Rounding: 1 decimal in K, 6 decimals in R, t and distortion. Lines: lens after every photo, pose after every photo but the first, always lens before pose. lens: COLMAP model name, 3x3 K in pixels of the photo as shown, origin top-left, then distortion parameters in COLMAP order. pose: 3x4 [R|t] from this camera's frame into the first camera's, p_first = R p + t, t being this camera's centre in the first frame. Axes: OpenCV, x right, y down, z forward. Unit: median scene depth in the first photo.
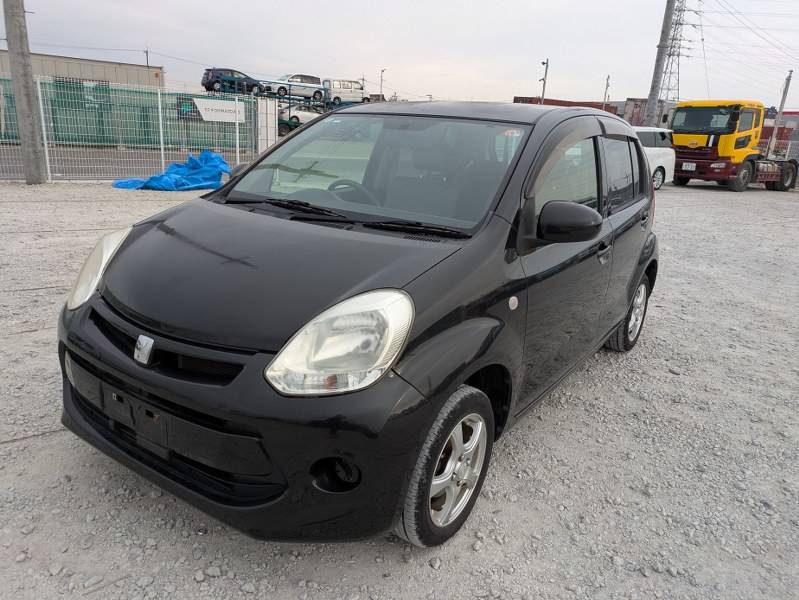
lens RADIAL K [[599.3, 0, 405.7], [0, 599.3, 303.2], [0, 0, 1]] dist [0.039798, -0.030082]
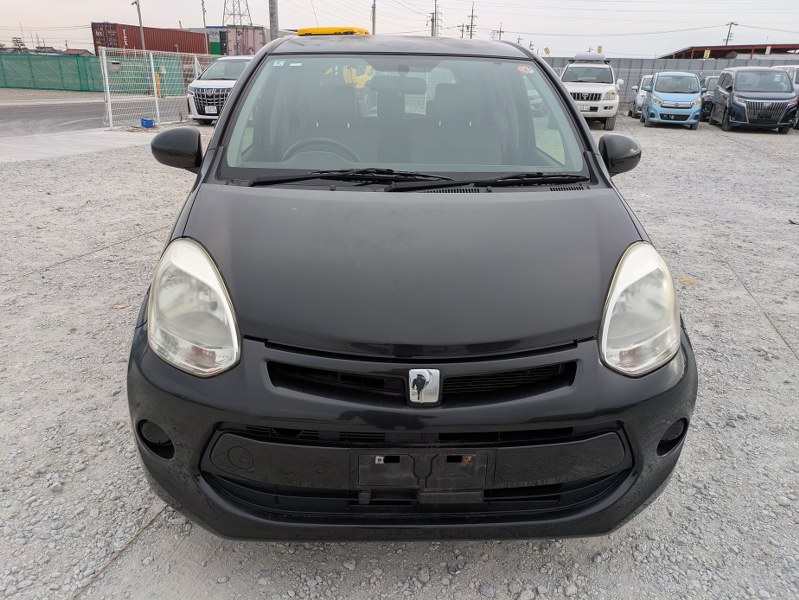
lens RADIAL K [[599.3, 0, 404.4], [0, 599.3, 302.0], [0, 0, 1]] dist [0.039798, -0.030082]
pose [[0.795222, -0.257590, 0.548881, -0.741327], [0.199747, 0.966032, 0.163963, -0.137924], [-0.572471, -0.020750, 0.819662, 0.339172]]
